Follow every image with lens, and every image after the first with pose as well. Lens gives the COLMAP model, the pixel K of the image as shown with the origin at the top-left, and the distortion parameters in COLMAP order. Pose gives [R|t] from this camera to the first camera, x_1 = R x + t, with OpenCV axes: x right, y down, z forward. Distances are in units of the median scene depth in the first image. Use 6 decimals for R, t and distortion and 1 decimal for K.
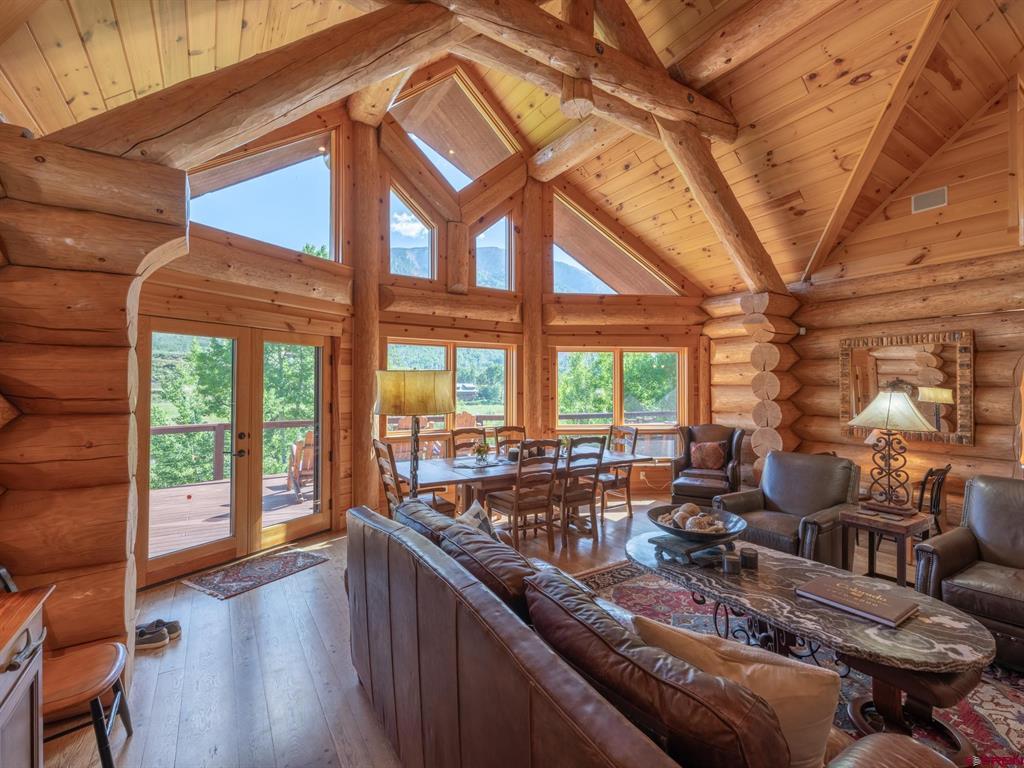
lens RADIAL K [[467.9, 0, 515.3], [0, 467.9, 377.8], [0, 0, 1]] dist [-0.004090, 0.000337]
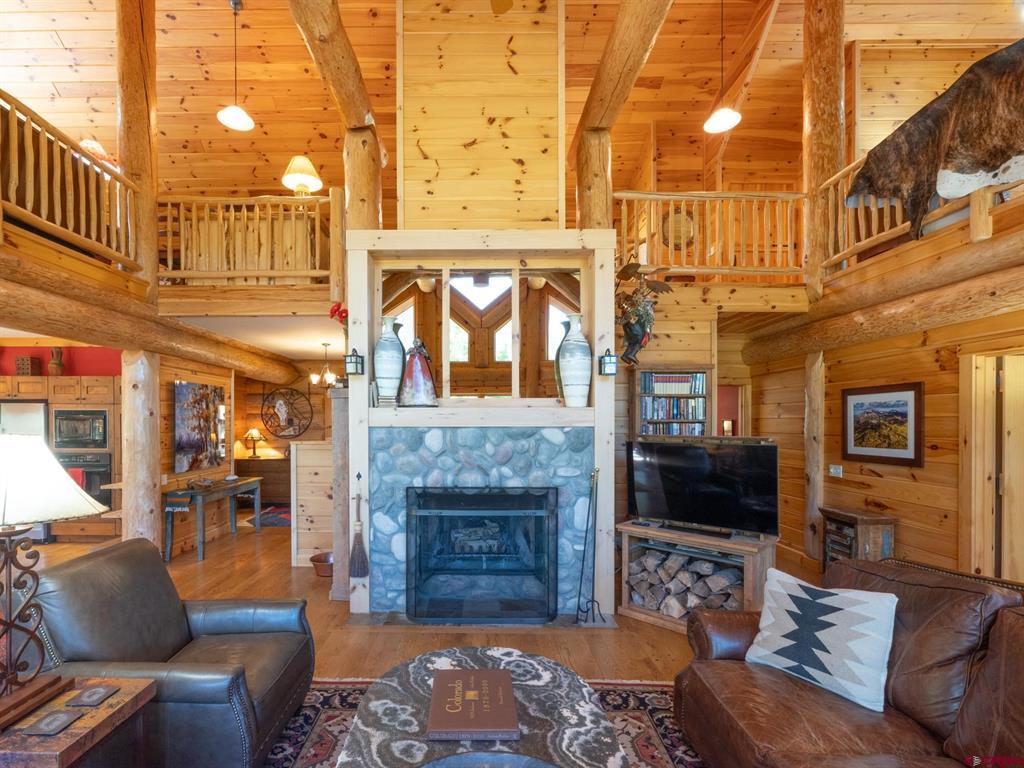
lens RADIAL K [[467.9, 0, 485.1], [0, 467.9, 427.0], [0, 0, 1]] dist [-0.004090, 0.000337]
pose [[-0.839259, -0.007961, 0.543674, 0.127982], [-0.014148, 0.999874, -0.007199, 0.011783], [-0.543548, -0.013734, -0.839266, 0.705590]]
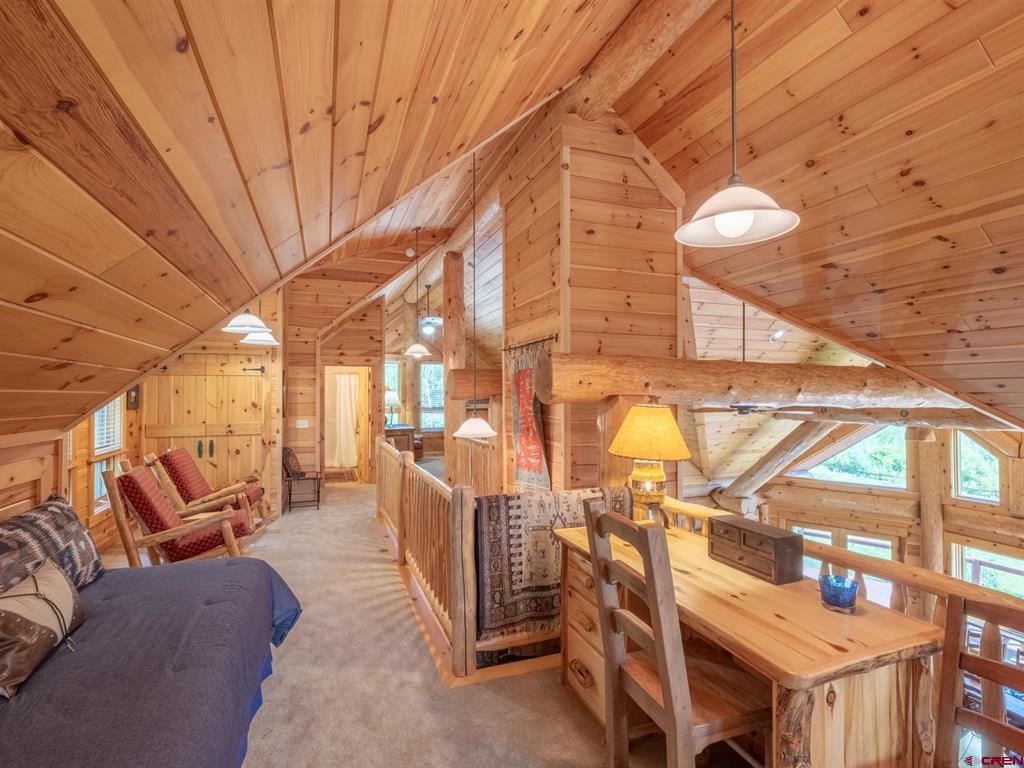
lens RADIAL K [[520.4, 0, 508.1], [0, 520.4, 385.9], [0, 0, 1]] dist [0.018982, 0.001512]
pose [[-0.190712, -0.004901, -0.981634, 1.524755], [0.019805, 0.999765, -0.008839, -0.566845], [0.981446, -0.021126, -0.190570, 0.019556]]
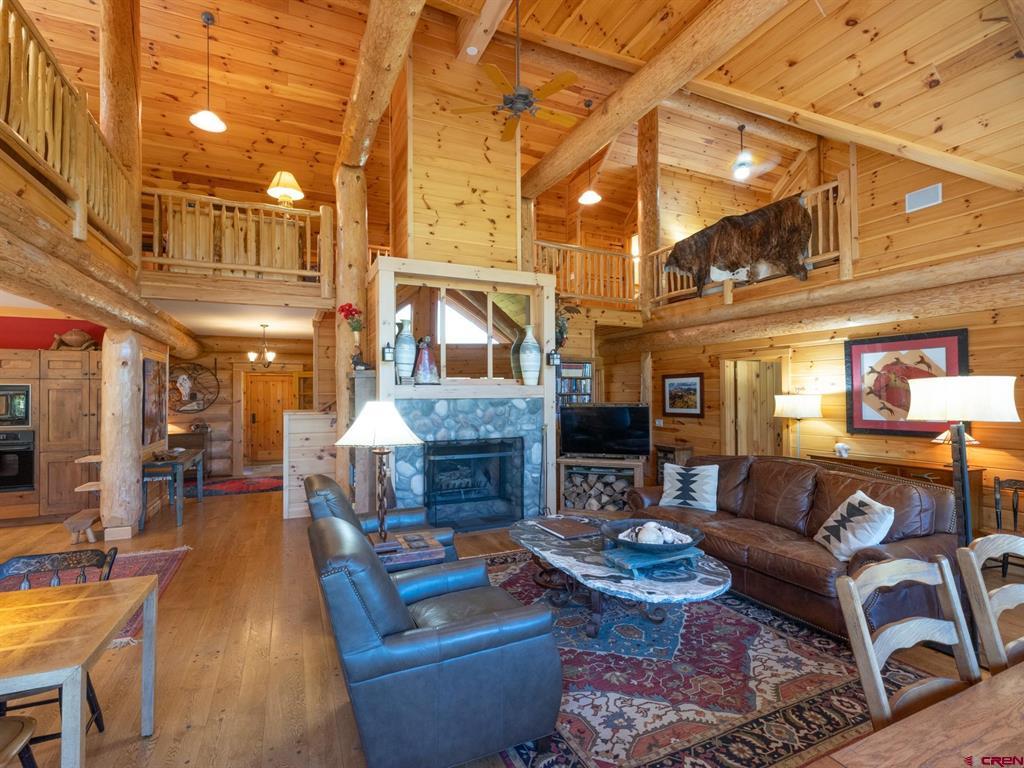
lens RADIAL K [[467.9, 0, 472.3], [0, 467.9, 389.7], [0, 0, 1]] dist [-0.004090, 0.000337]
pose [[-0.979484, 0.007244, 0.201392, 0.316094], [0.001289, 0.999558, -0.029688, 0.018477], [-0.201518, -0.028820, -0.979061, 1.150440]]
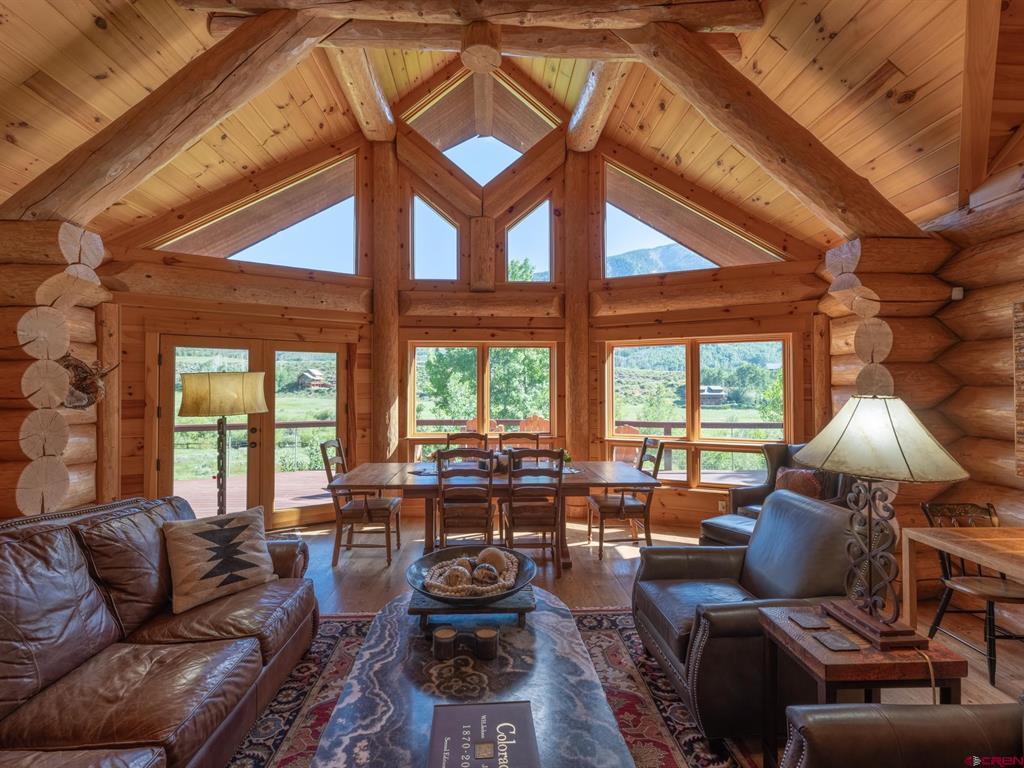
lens RADIAL K [[467.9, 0, 517.6], [0, 467.9, 378.8], [0, 0, 1]] dist [-0.004090, 0.000337]
pose [[0.866712, -0.012327, -0.498657, 0.453407], [0.010566, 0.999924, -0.006354, 0.005731], [0.498697, 0.000238, 0.866776, 0.226322]]
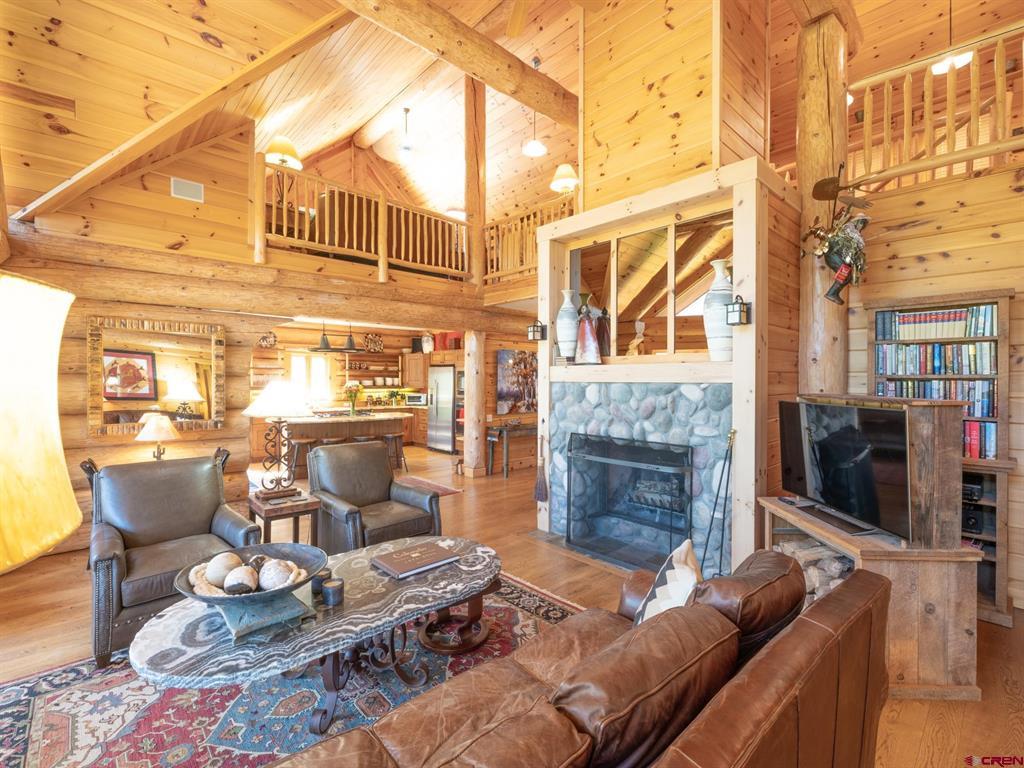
lens RADIAL K [[467.9, 0, 512.7], [0, 467.9, 380.6], [0, 0, 1]] dist [-0.004090, 0.000337]
pose [[-0.175464, -0.005374, 0.984471, -0.200617], [-0.027661, 0.999617, 0.000526, 0.008199], [-0.984097, -0.027139, -0.175545, 0.420543]]
